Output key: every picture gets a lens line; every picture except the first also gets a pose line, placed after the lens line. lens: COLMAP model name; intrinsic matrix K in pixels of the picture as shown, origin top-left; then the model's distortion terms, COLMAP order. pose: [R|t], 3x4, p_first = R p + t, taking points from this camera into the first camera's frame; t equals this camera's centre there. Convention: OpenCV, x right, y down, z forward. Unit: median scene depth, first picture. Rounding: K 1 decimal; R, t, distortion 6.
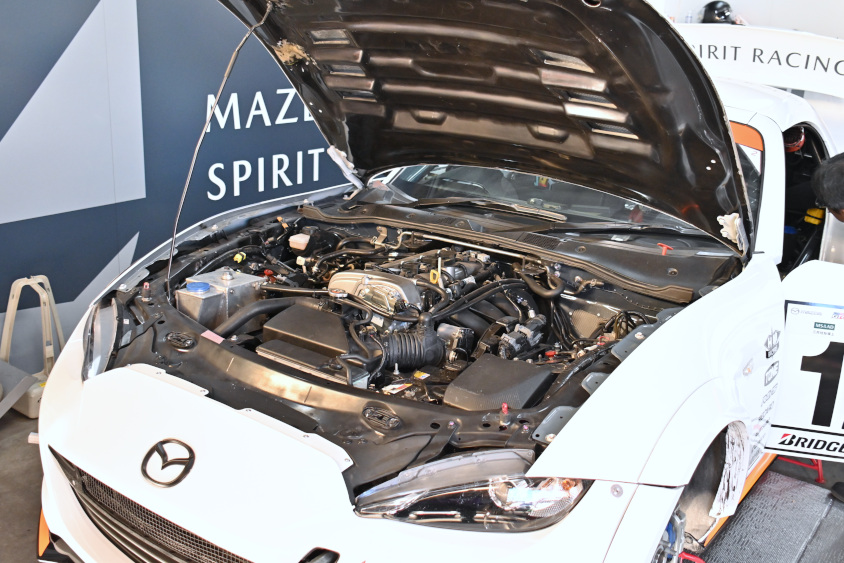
lens RADIAL K [[886.1, 0, 441.5], [0, 886.1, 273.6], [0, 0, 1]] dist [0.077287, 0.000000]
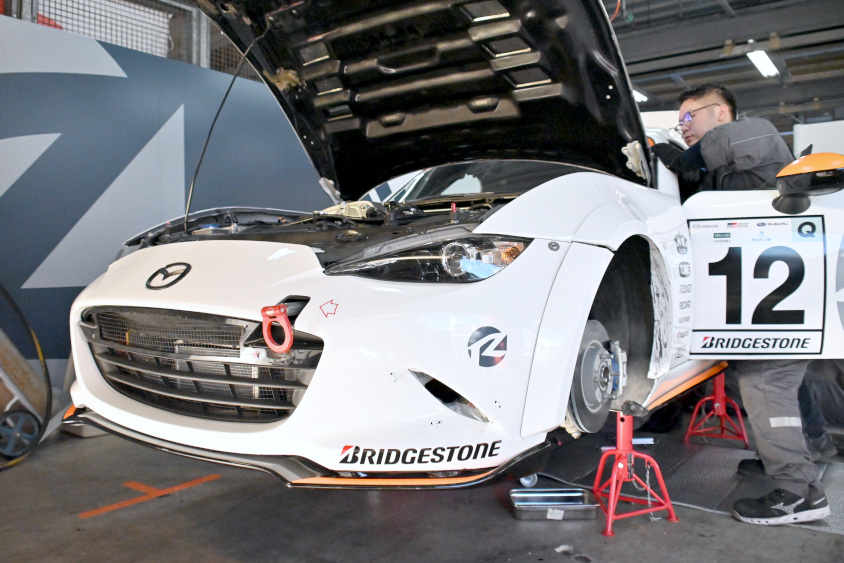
lens RADIAL K [[676.3, 0, 406.7], [0, 676.3, 264.5], [0, 0, 1]] dist [0.011625, -0.007918]
pose [[0.998230, -0.055627, -0.021055, 0.016687], [0.047802, 0.960962, -0.272520, 0.313704], [0.035393, 0.271032, 0.961920, 0.109023]]
